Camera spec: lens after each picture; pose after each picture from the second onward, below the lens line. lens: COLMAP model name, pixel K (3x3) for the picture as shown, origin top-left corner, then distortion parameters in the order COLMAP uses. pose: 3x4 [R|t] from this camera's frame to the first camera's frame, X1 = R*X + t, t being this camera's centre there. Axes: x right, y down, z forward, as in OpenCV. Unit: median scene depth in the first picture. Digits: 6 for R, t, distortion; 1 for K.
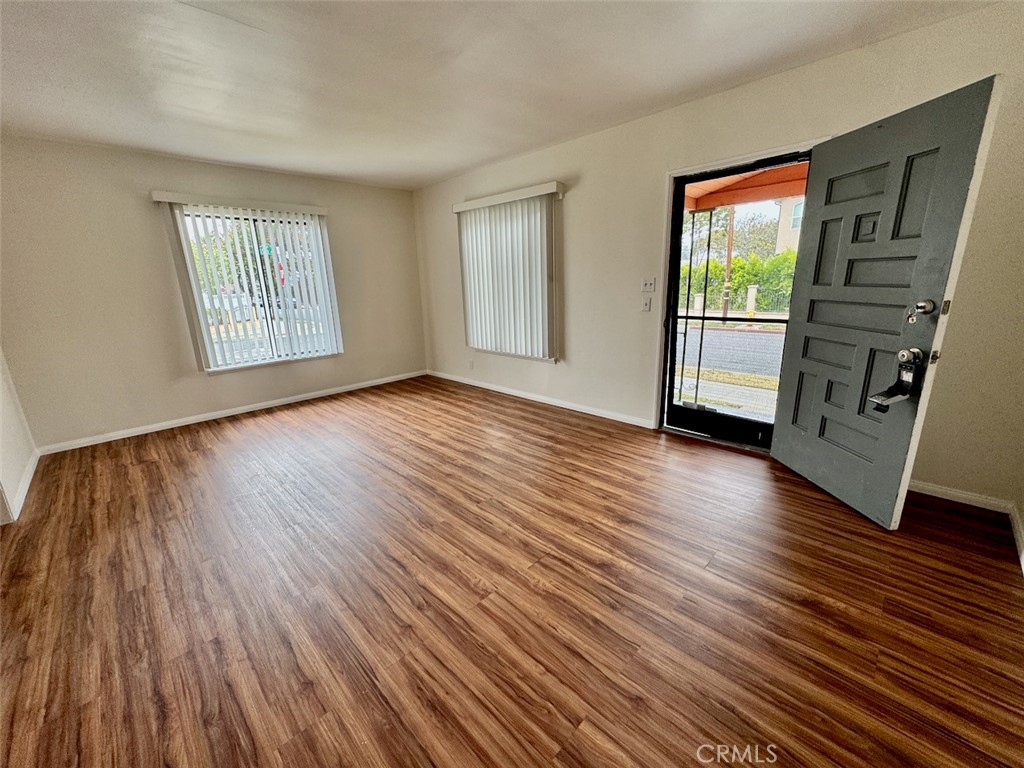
lens RADIAL K [[405.7, 0, 509.7], [0, 405.7, 382.6], [0, 0, 1]] dist [-0.014664, -0.000453]
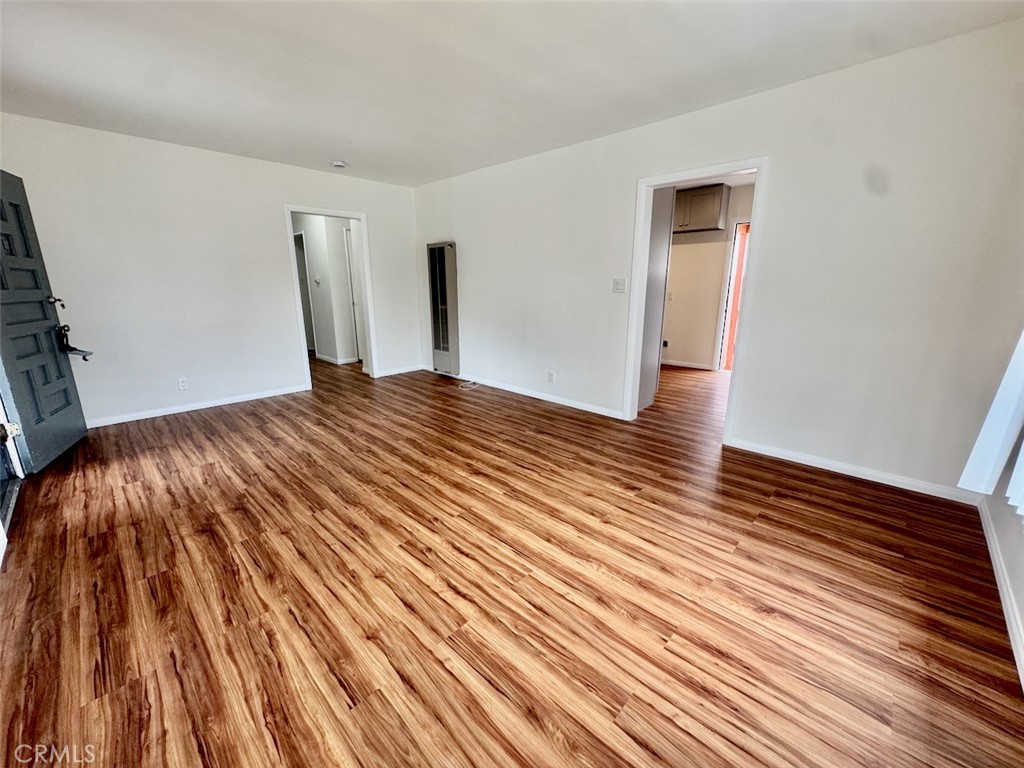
lens RADIAL K [[405.7, 0, 507.1], [0, 405.7, 382.9], [0, 0, 1]] dist [-0.014664, -0.000453]
pose [[-0.999415, 0.032646, -0.010225, -0.398273], [0.024042, 0.882900, 0.468946, -0.374198], [0.024336, 0.468426, -0.883168, 1.606585]]
